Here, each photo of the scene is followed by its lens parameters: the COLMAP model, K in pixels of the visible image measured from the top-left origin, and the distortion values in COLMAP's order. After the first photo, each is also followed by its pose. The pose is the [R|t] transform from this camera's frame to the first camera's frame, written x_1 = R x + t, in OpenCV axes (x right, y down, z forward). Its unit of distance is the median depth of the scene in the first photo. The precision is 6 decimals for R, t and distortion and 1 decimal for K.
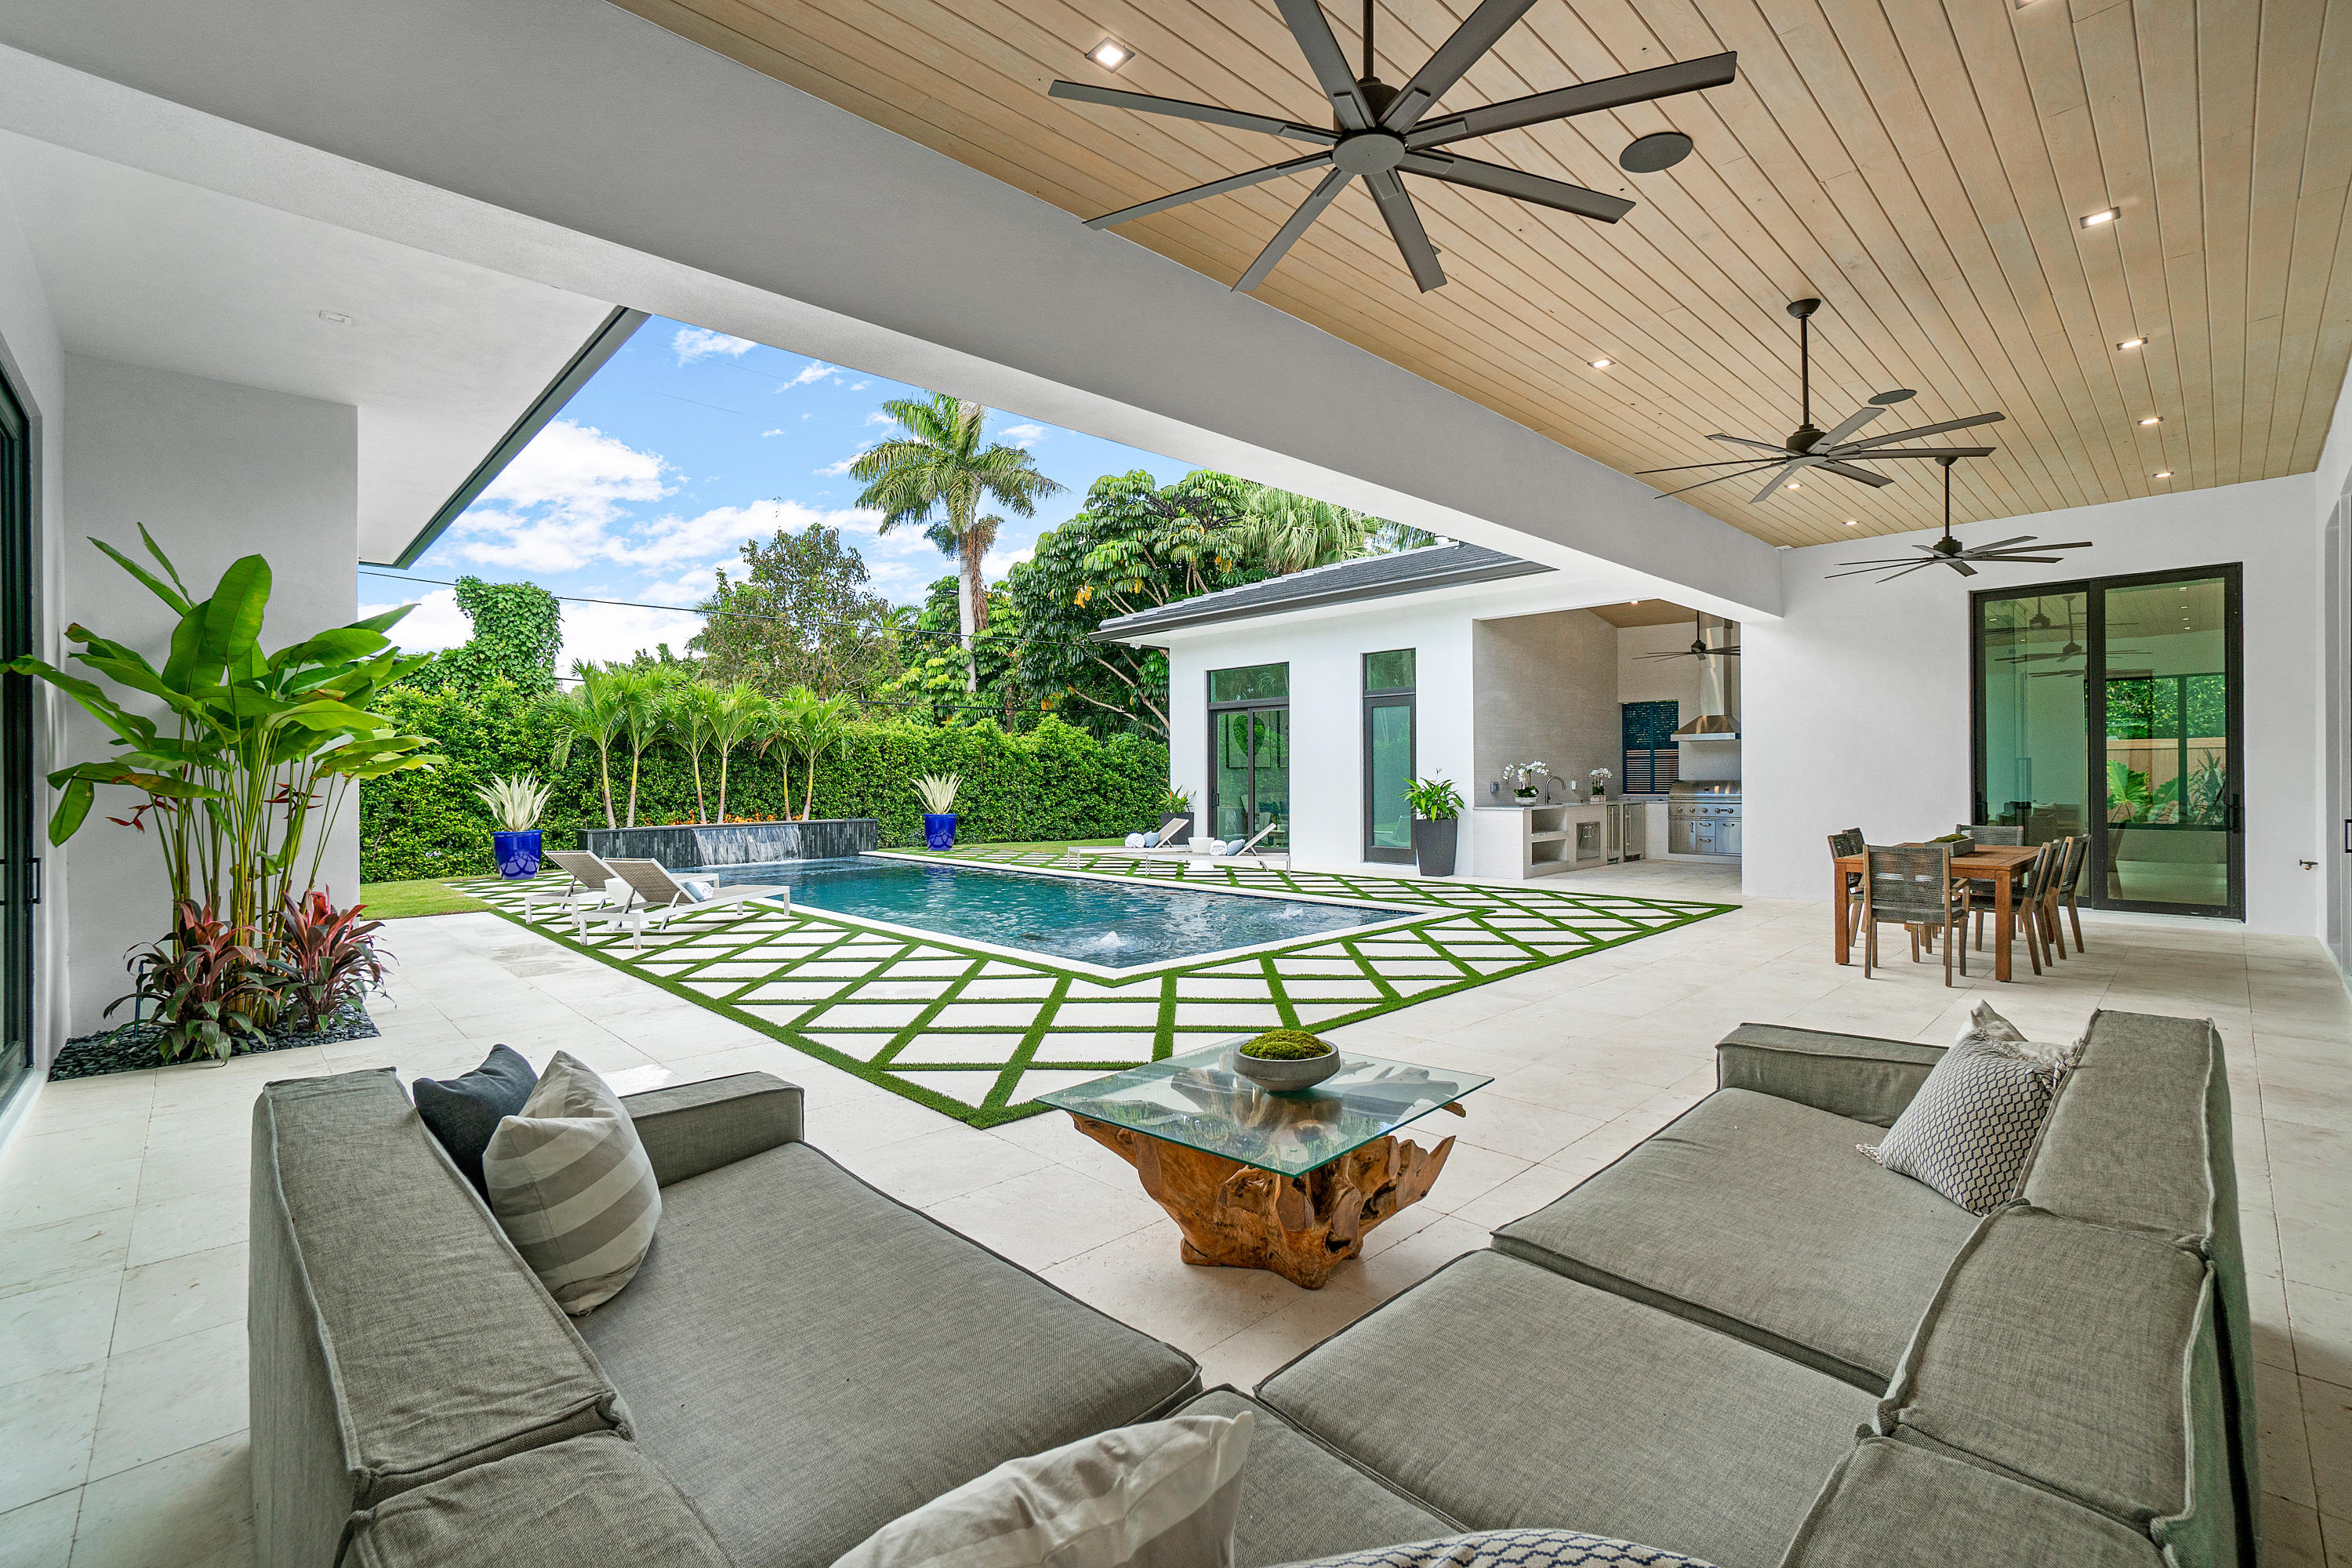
lens RADIAL K [[1023.0, 0, 1163.6], [0, 1023.0, 774.8], [0, 0, 1]] dist [-0.001500, -0.000050]
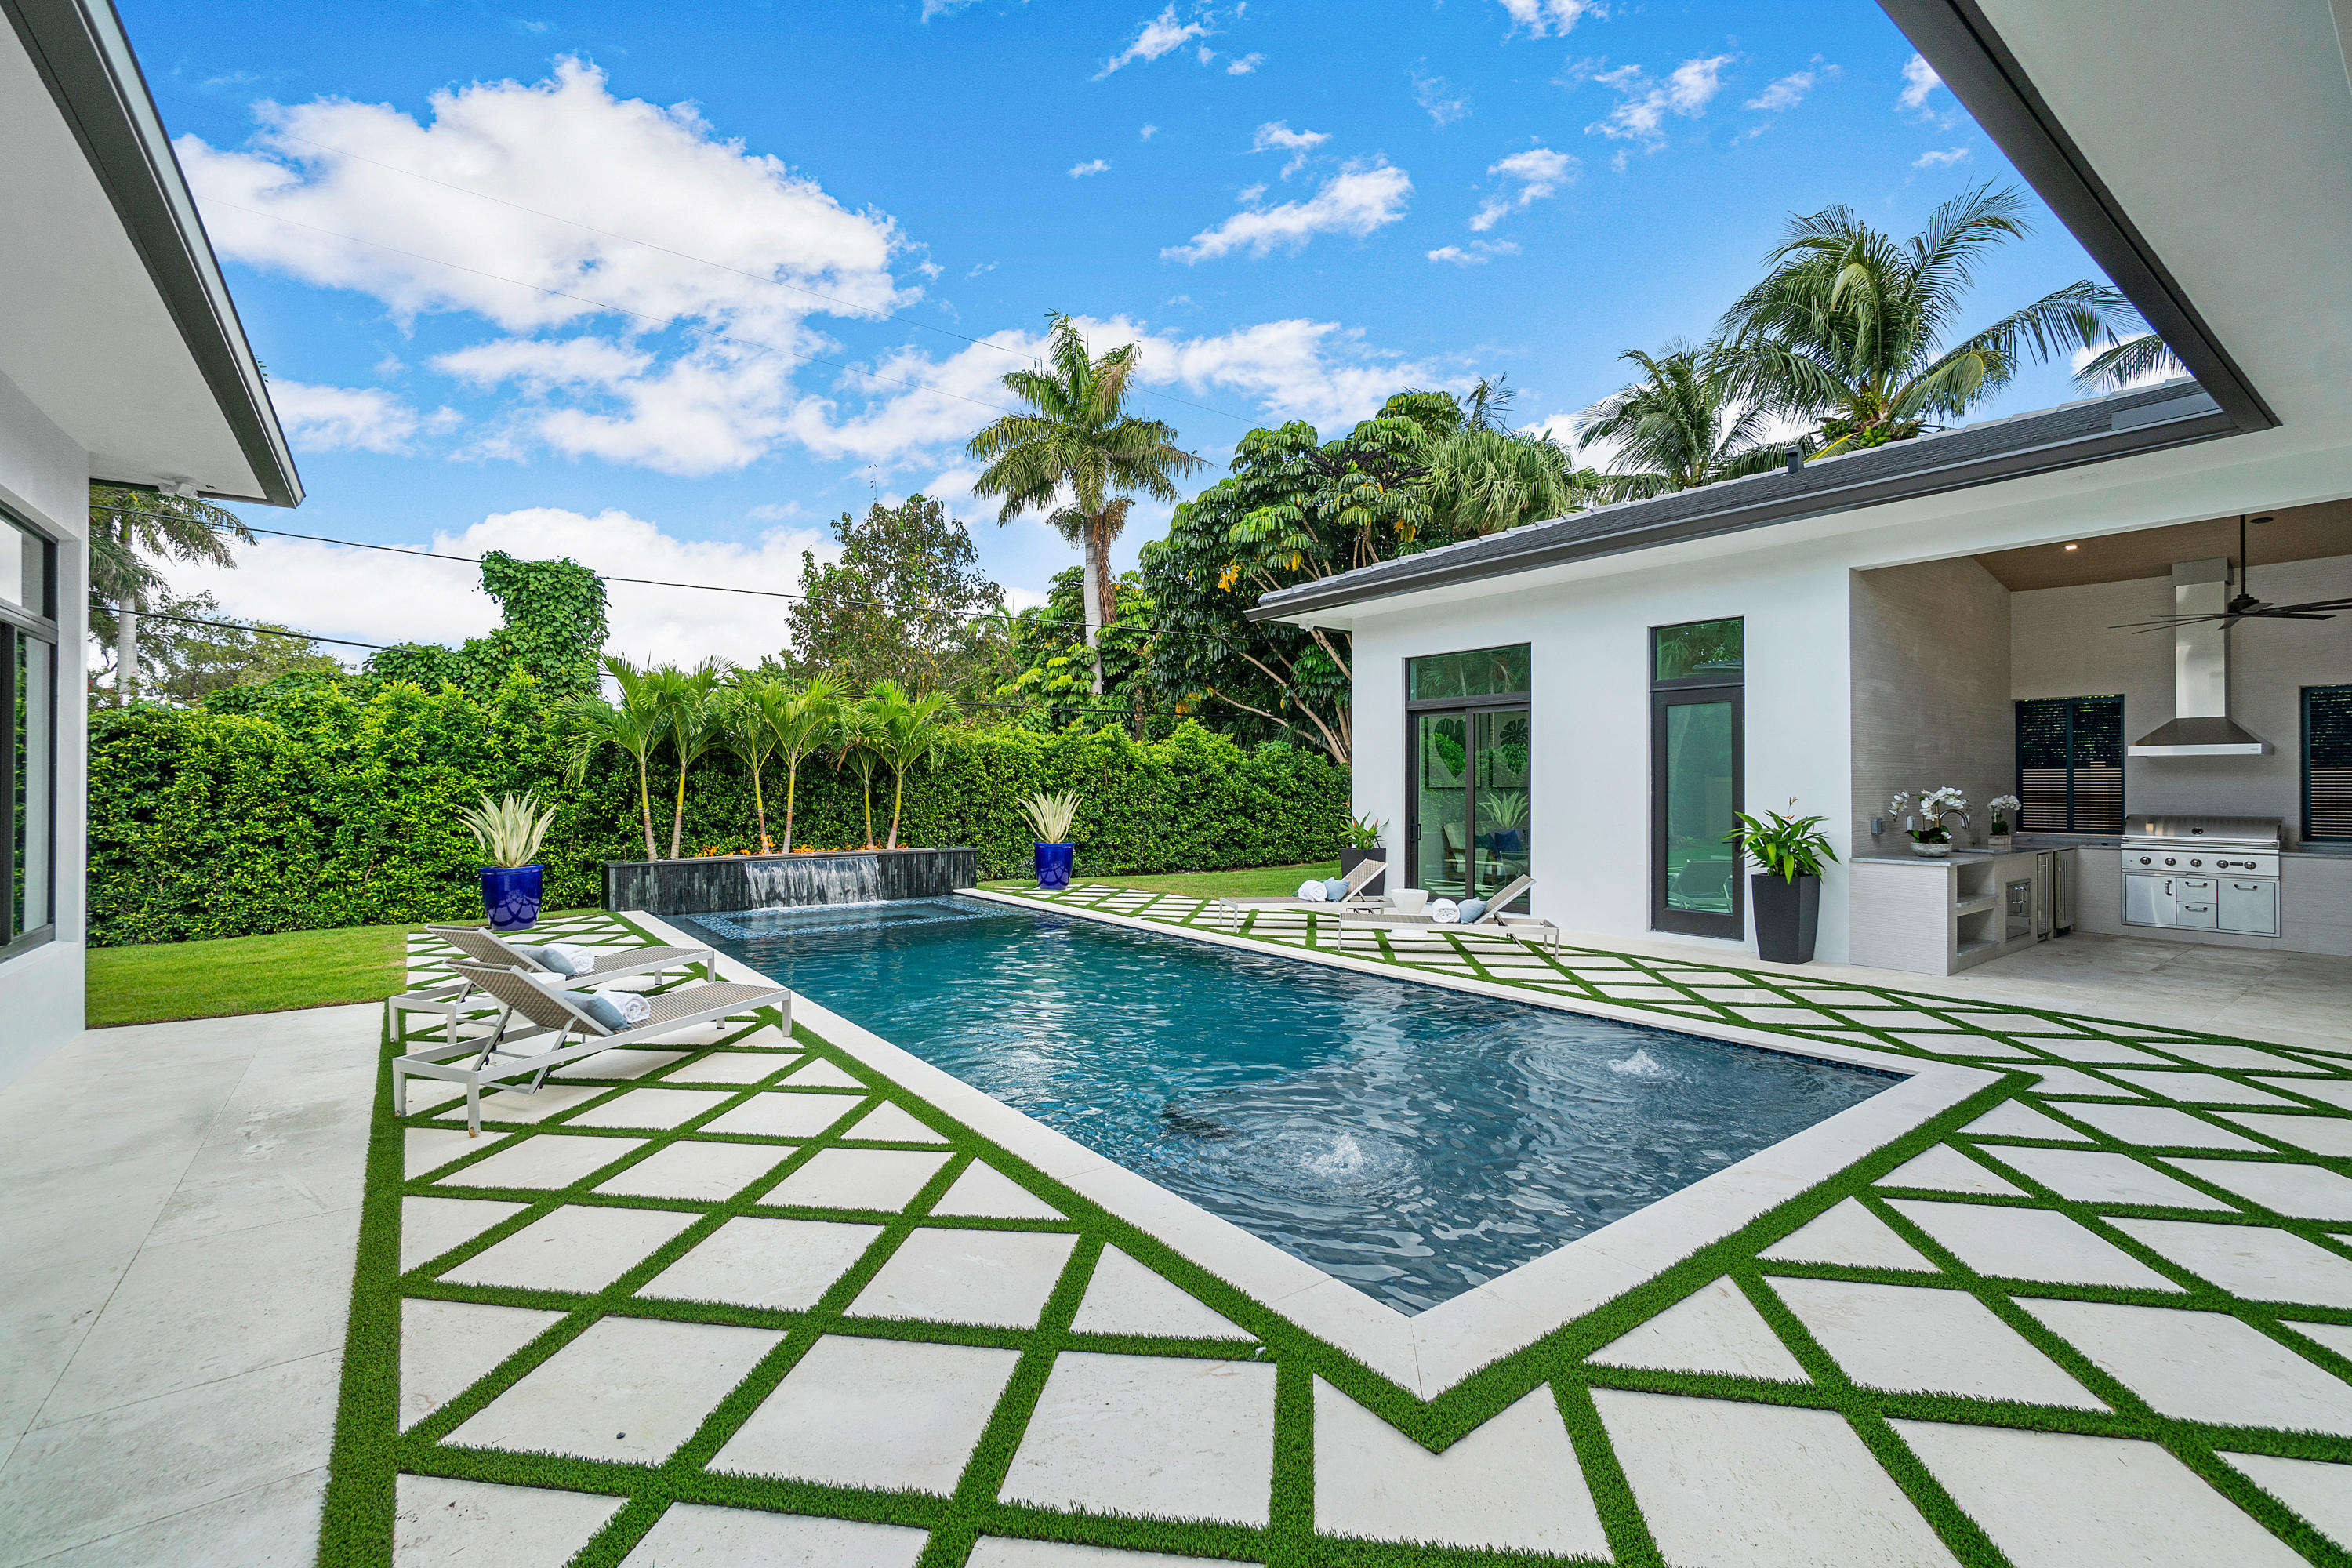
lens RADIAL K [[1030.1, 0, 1166.2], [0, 1030.1, 784.4], [0, 0, 1]] dist [-0.004762, 0.000620]
pose [[0.992617, 0.007110, -0.121082, -0.028708], [-0.006904, 0.999974, 0.002119, -0.007837], [0.121094, -0.001267, 0.992640, 0.179346]]
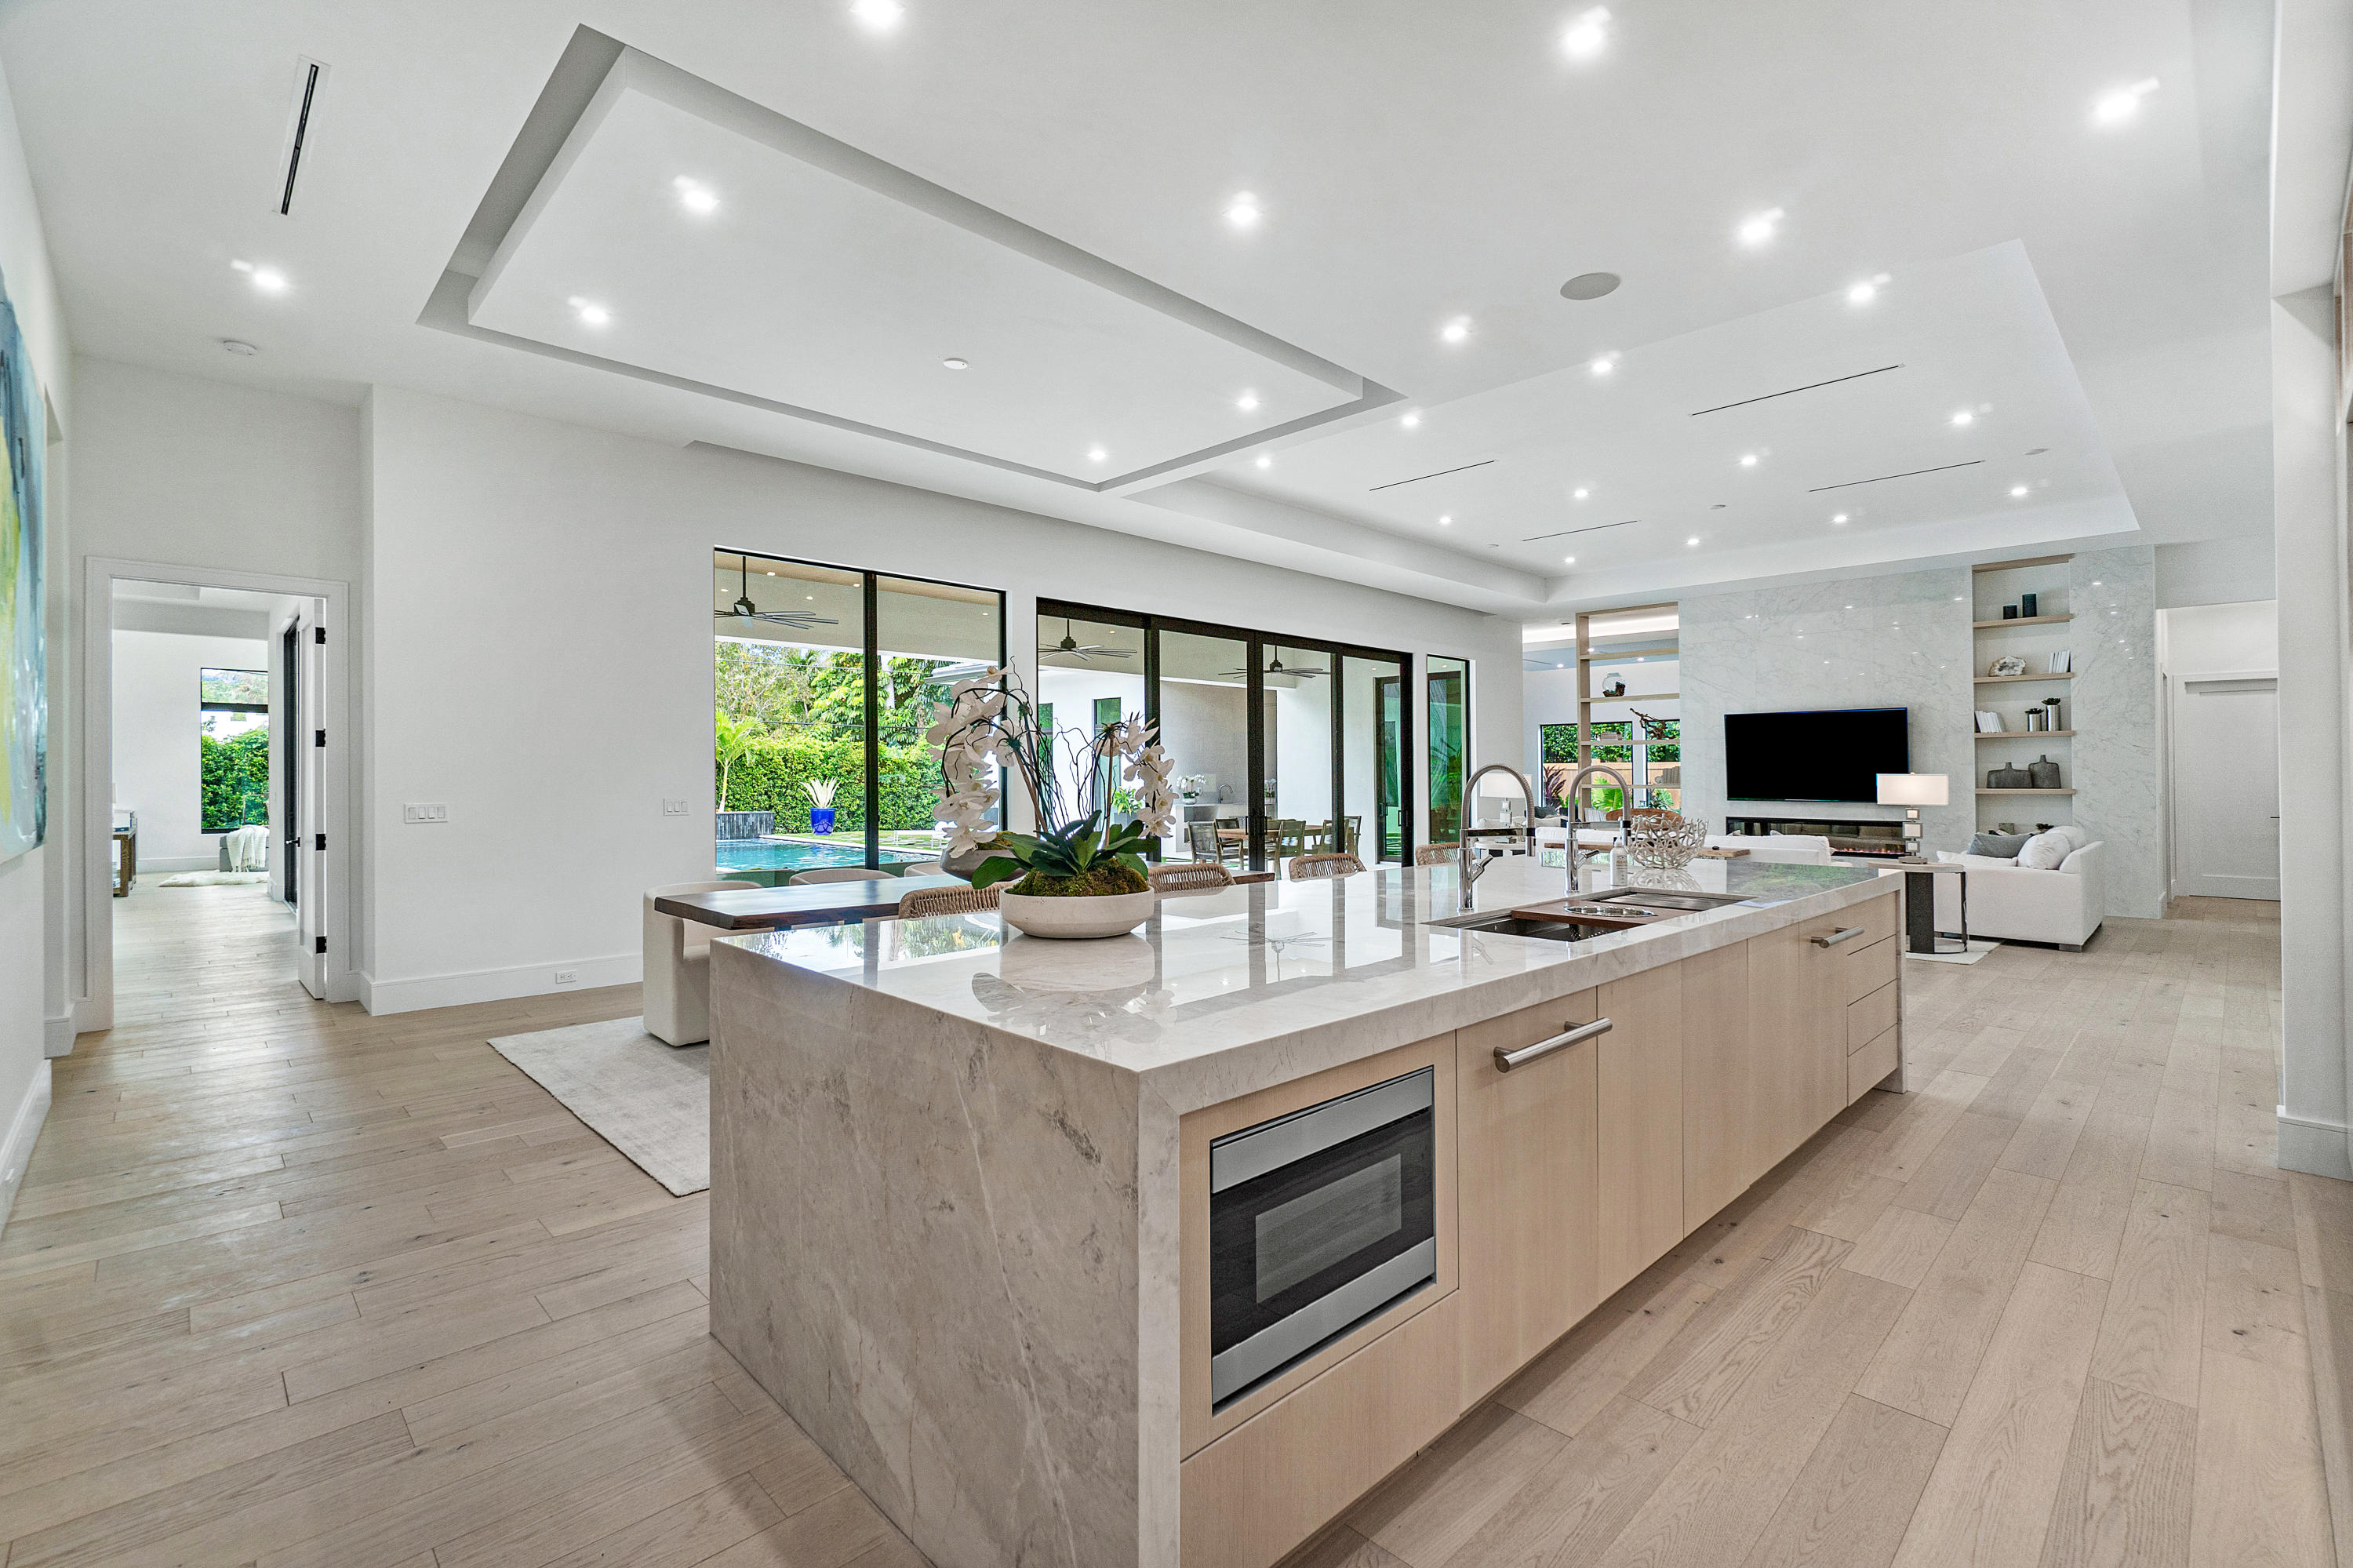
lens RADIAL K [[1018.3, 0, 1176.5], [0, 1018.3, 784.0], [0, 0, 1]] dist [0.000140, -0.000064]
pose [[0.999683, 0.008215, 0.023815, 0.183203], [-0.008368, 0.999945, 0.006347, -0.005148], [-0.023762, -0.006544, 0.999696, -0.299990]]
